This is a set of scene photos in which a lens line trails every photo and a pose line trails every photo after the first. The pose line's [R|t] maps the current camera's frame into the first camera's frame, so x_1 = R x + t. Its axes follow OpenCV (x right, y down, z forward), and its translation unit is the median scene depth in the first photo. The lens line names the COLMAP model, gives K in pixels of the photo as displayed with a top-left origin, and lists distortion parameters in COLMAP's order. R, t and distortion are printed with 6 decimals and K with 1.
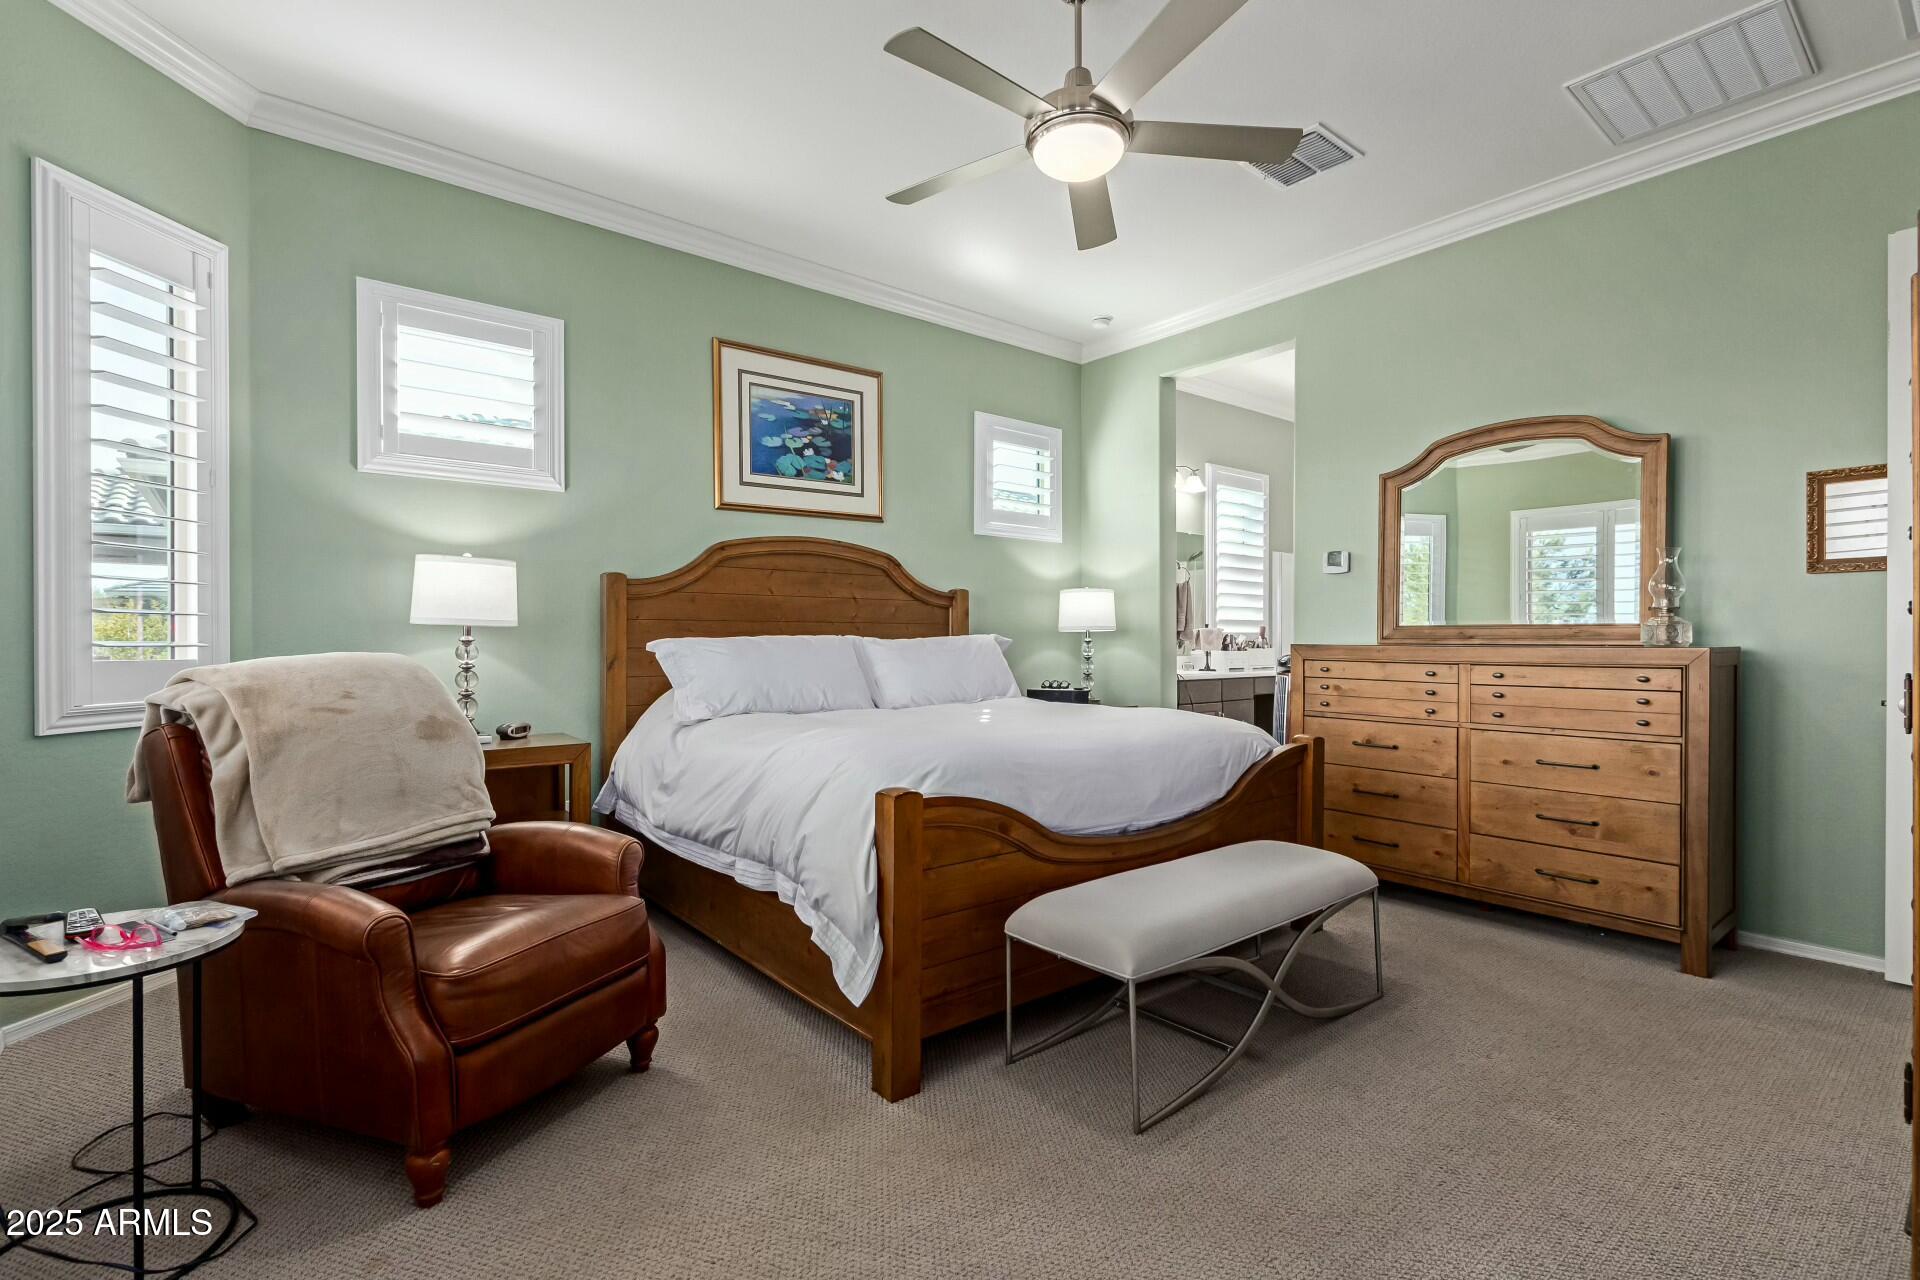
lens RADIAL K [[871.0, 0, 965.5], [0, 871.0, 648.0], [0, 0, 1]] dist [0.000166, 0.000265]
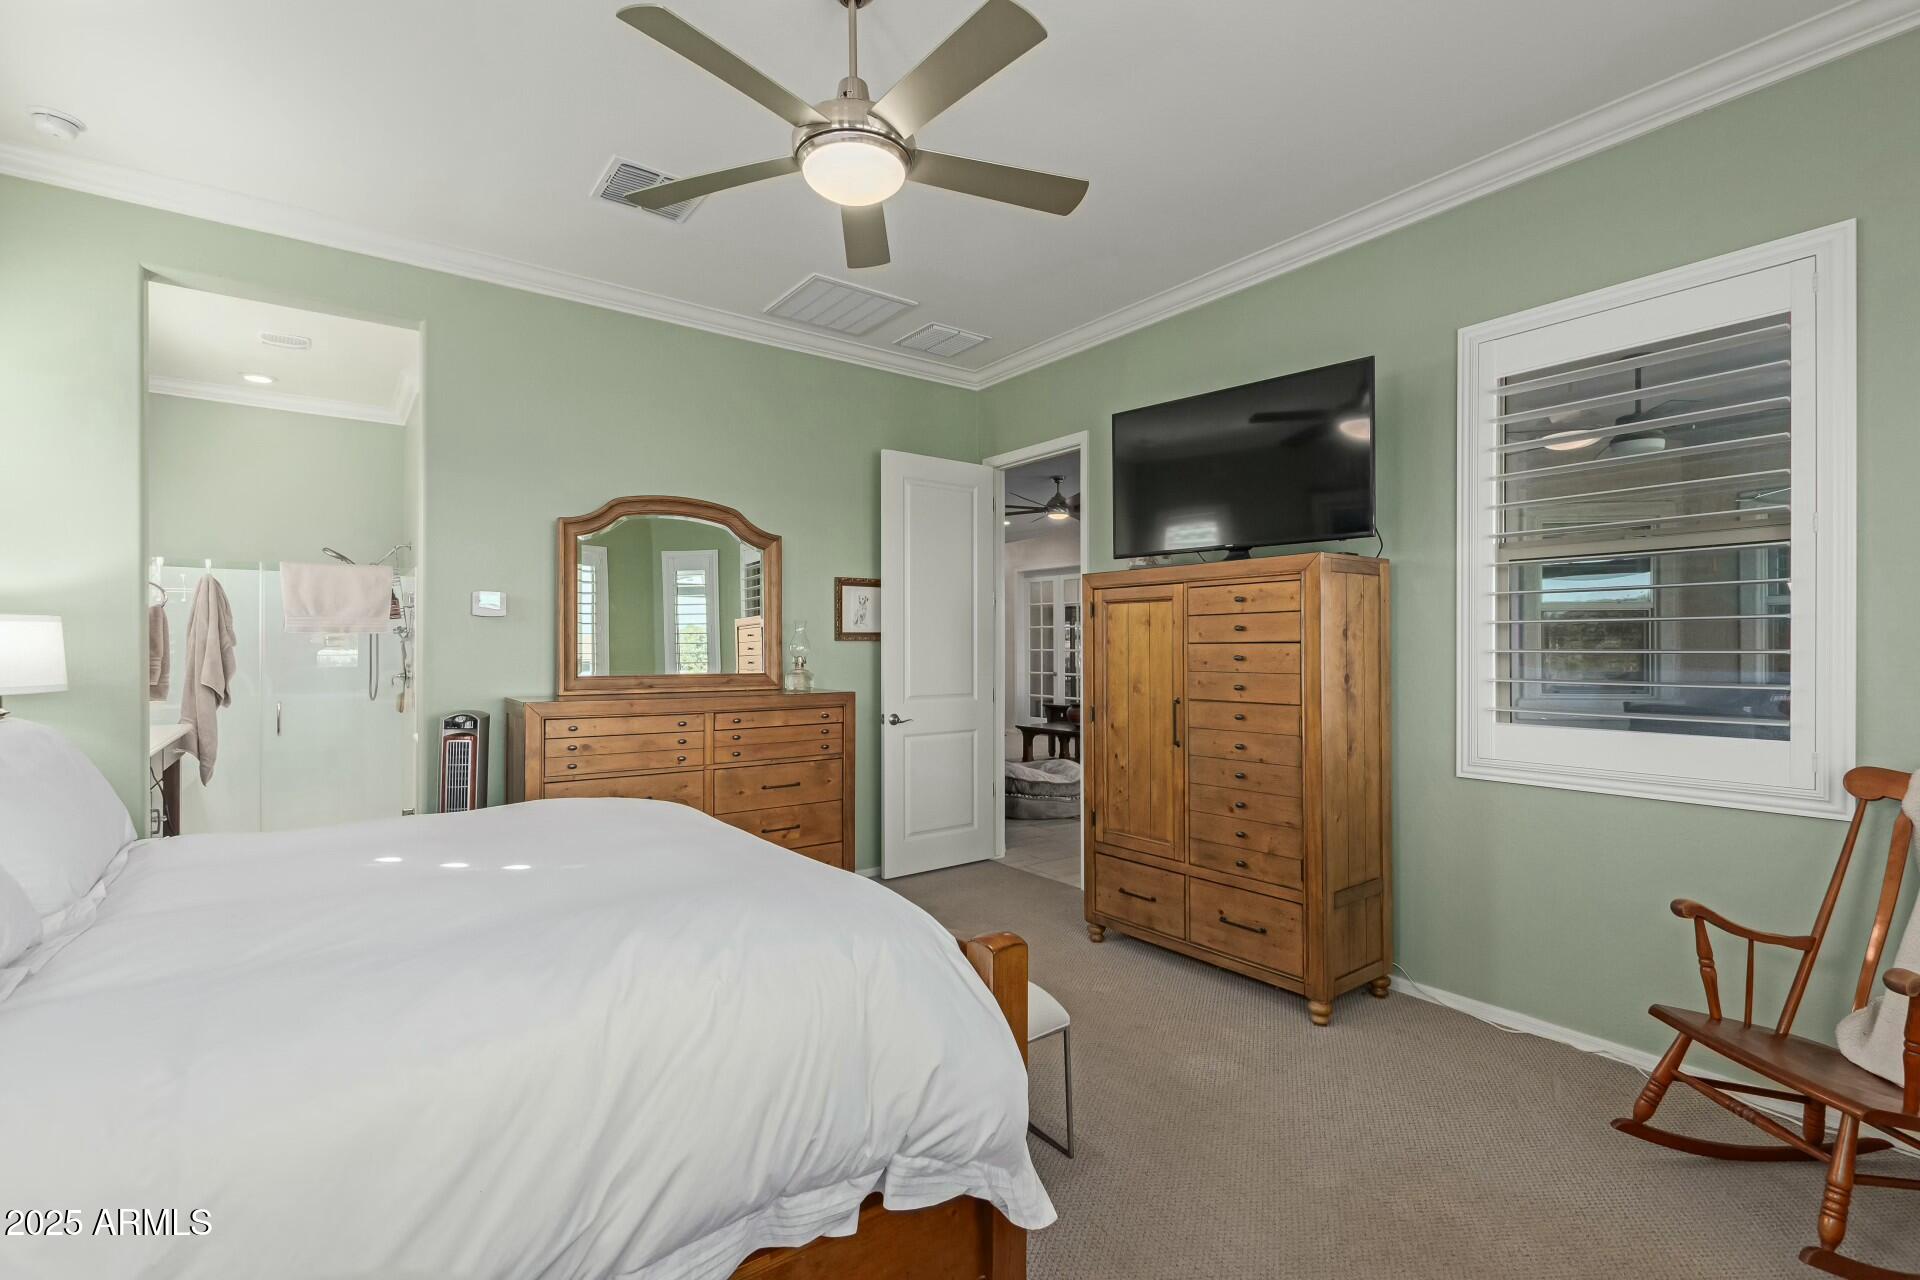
lens RADIAL K [[871.0, 0, 965.5], [0, 871.0, 648.0], [0, 0, 1]] dist [0.000166, 0.000265]
pose [[0.041924, -0.001605, 0.999120, -0.437139], [0.008826, 0.999960, 0.001236, -0.051908], [-0.999082, 0.008766, 0.041937, 0.500165]]
